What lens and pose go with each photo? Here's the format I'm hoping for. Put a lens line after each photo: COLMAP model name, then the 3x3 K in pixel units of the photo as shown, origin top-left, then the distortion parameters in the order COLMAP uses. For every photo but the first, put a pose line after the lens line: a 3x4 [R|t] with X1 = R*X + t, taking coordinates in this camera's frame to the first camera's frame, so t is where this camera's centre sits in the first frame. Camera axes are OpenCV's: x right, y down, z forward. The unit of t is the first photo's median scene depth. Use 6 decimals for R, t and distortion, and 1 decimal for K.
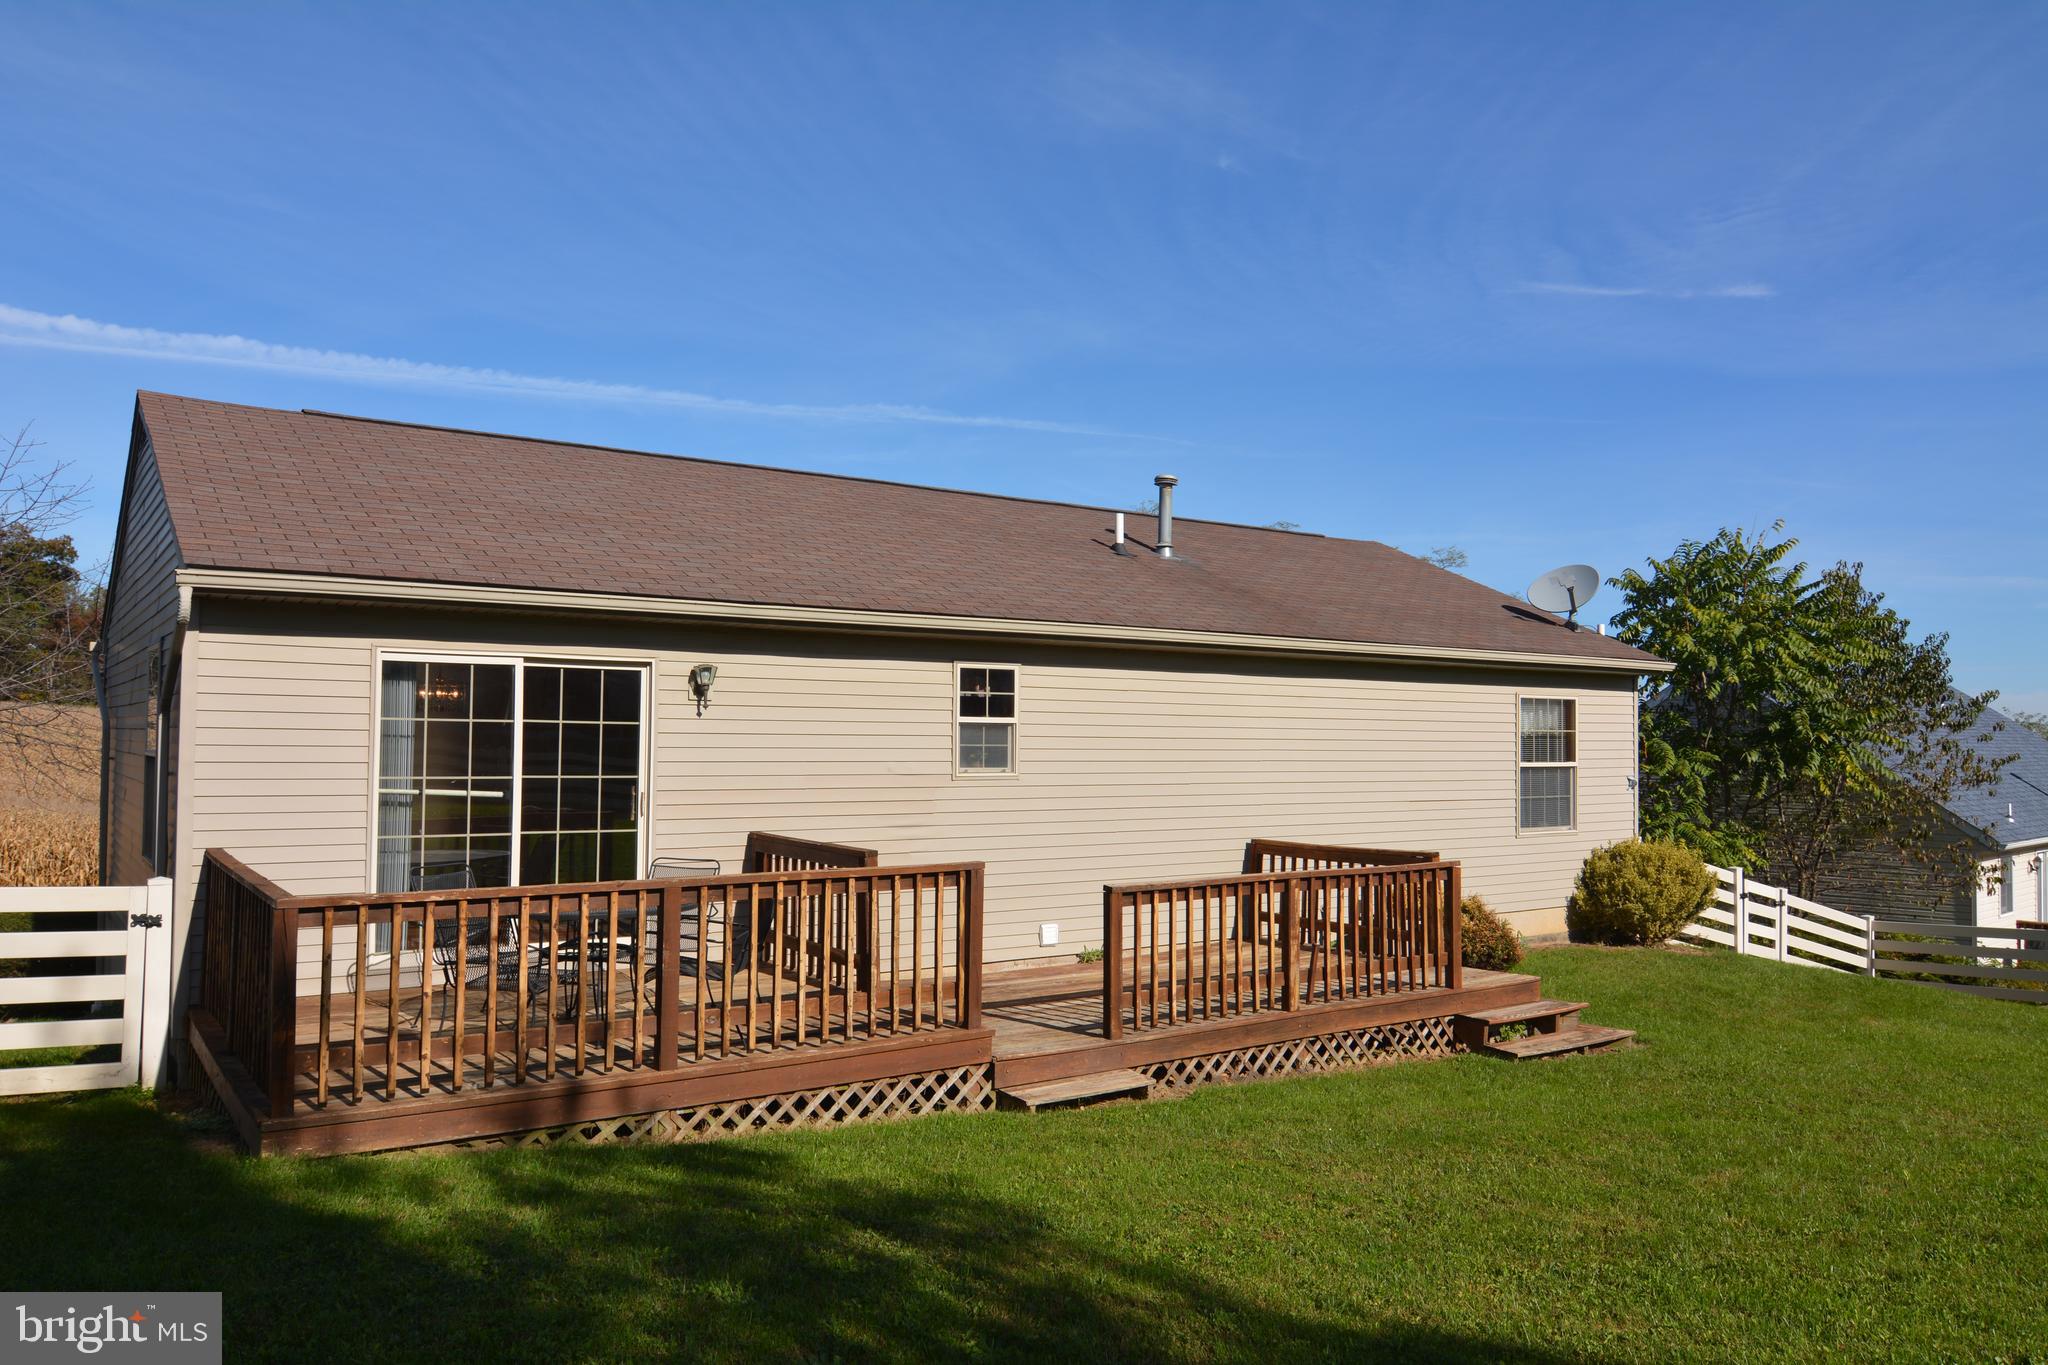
lens RADIAL K [[1455.1, 0, 1024.0], [0, 1455.1, 682.5], [0, 0, 1]] dist [-0.007617, 0.002185]
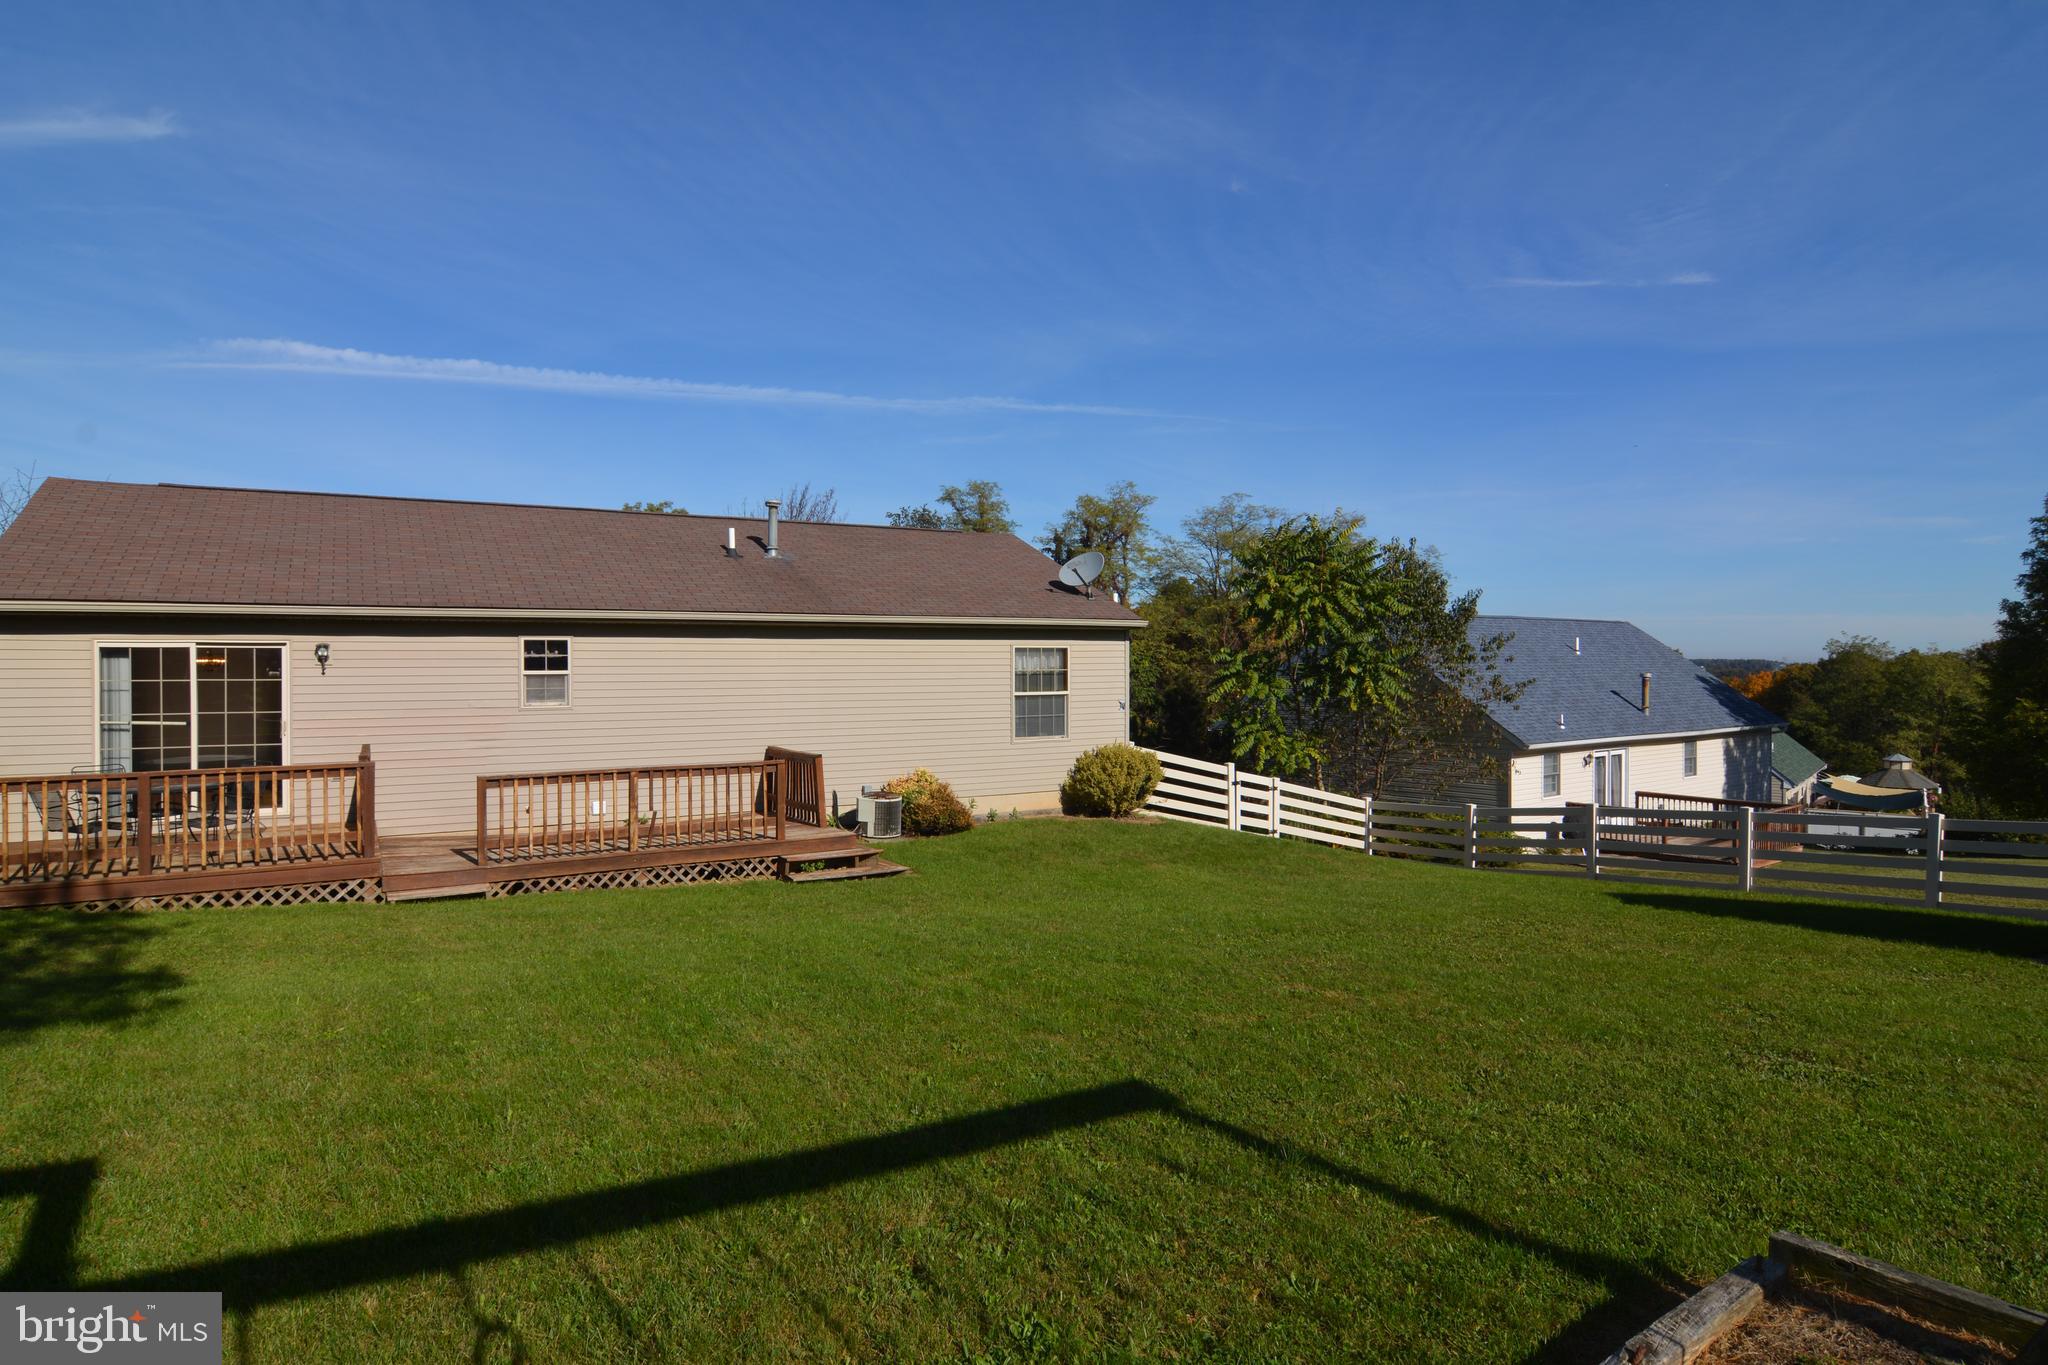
lens RADIAL K [[1169.7, 0, 1024.0], [0, 1169.7, 682.5], [0, 0, 1]] dist [0.003136, -0.018446]
pose [[0.996394, -0.010492, -0.084195, 0.592871], [0.015167, 0.998367, 0.055074, -0.025126], [0.083480, -0.056152, 0.994926, -0.216504]]
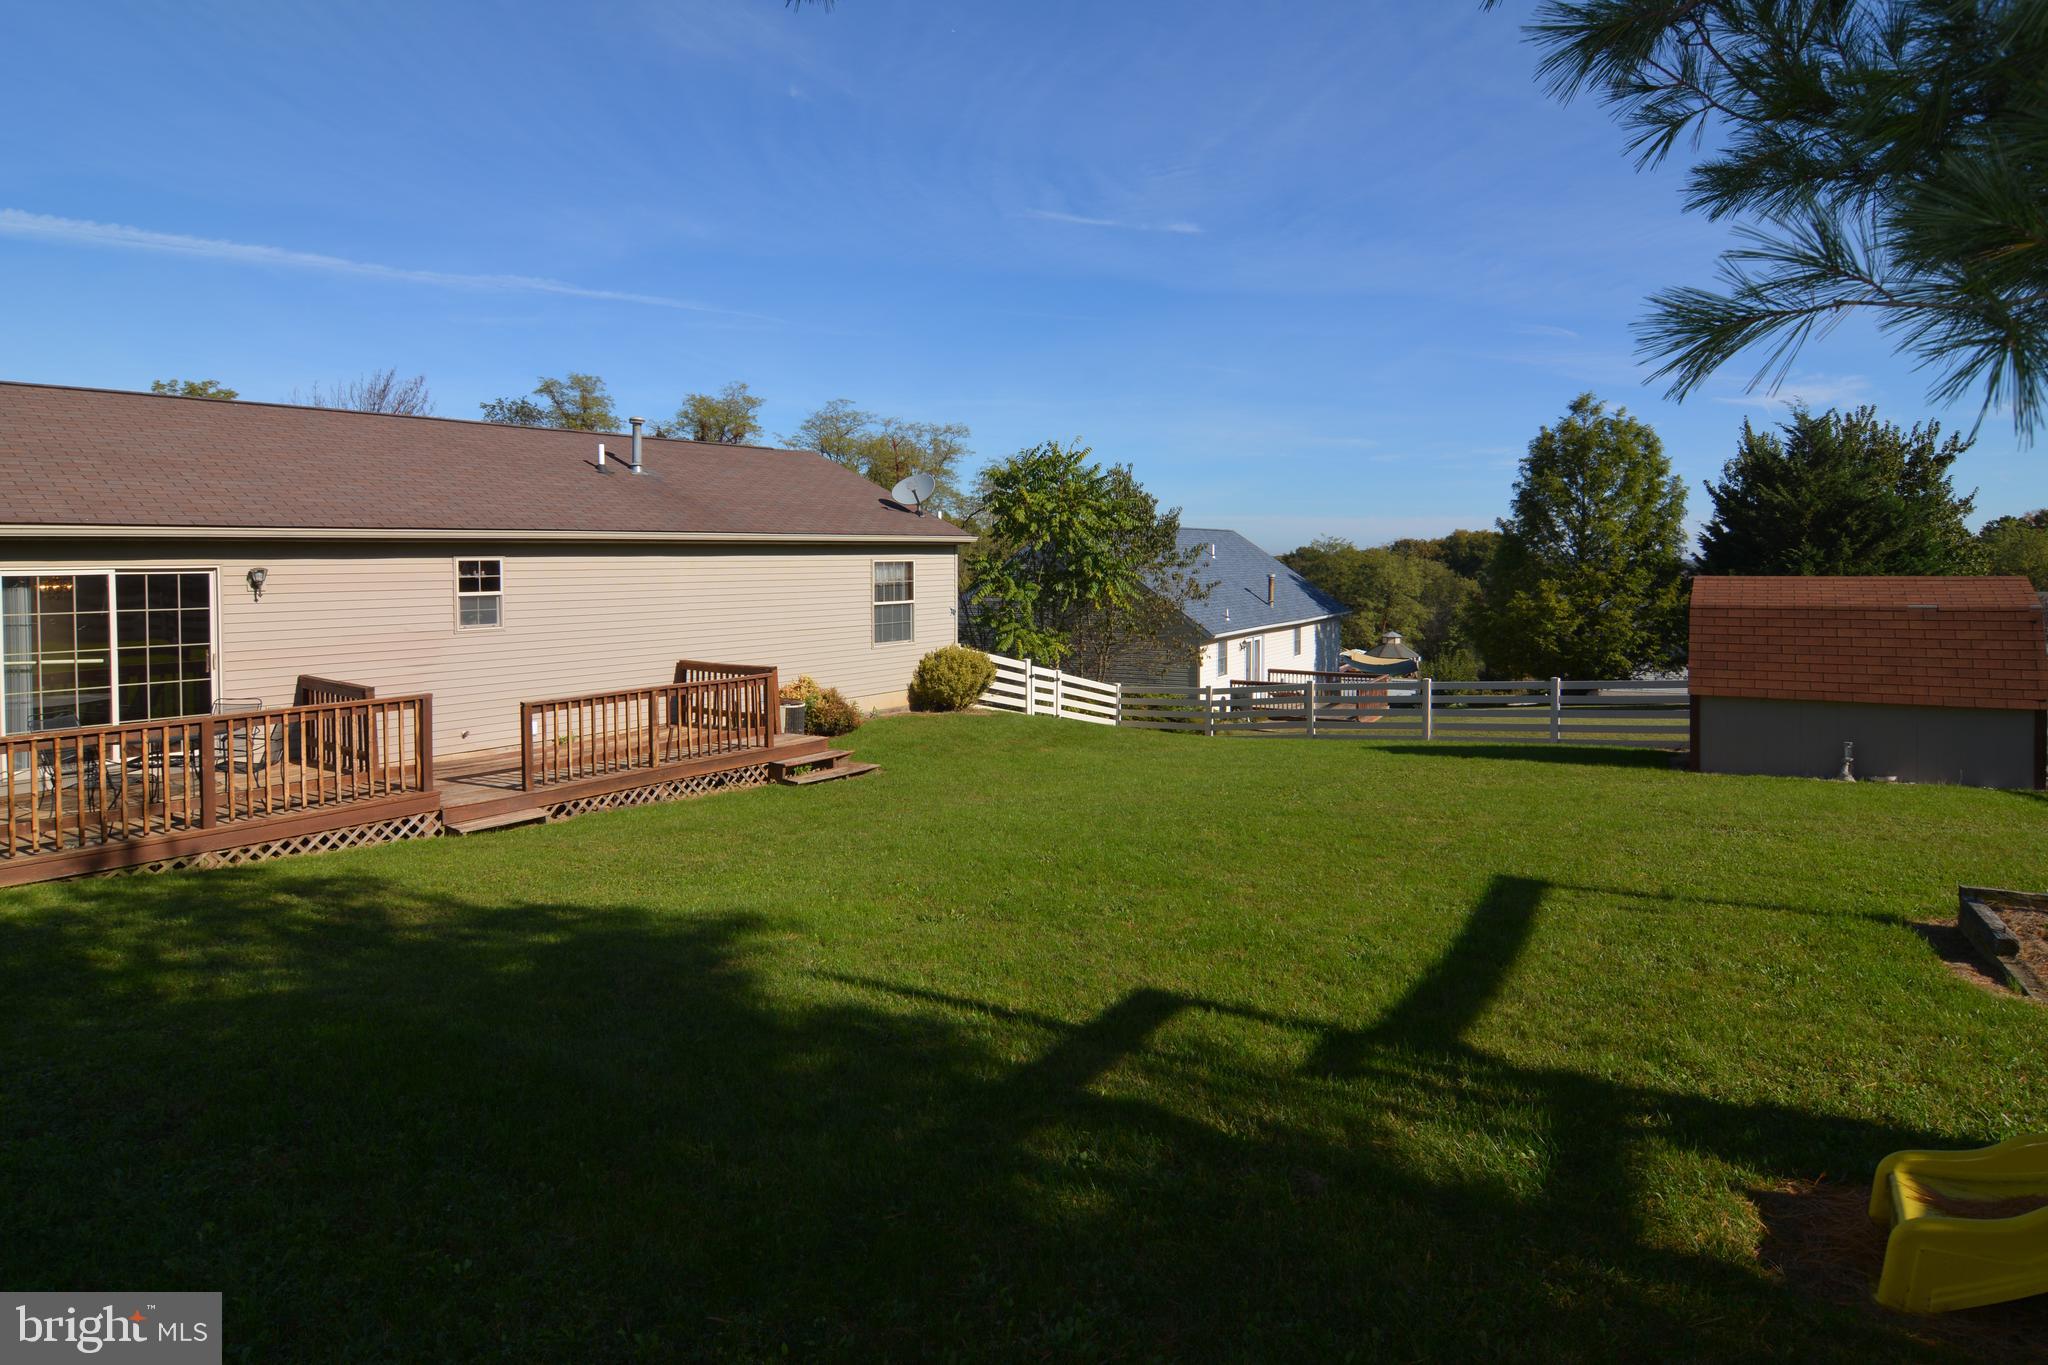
lens RADIAL K [[1139.1, 0, 1017.1], [0, 1139.1, 572.9], [0, 0, 1]] dist [0.020152, -0.030510]
pose [[0.955269, -0.019706, 0.295081, 0.160406], [0.003403, 0.998444, 0.055662, -0.061493], [-0.295718, -0.052168, 0.953850, -0.321145]]
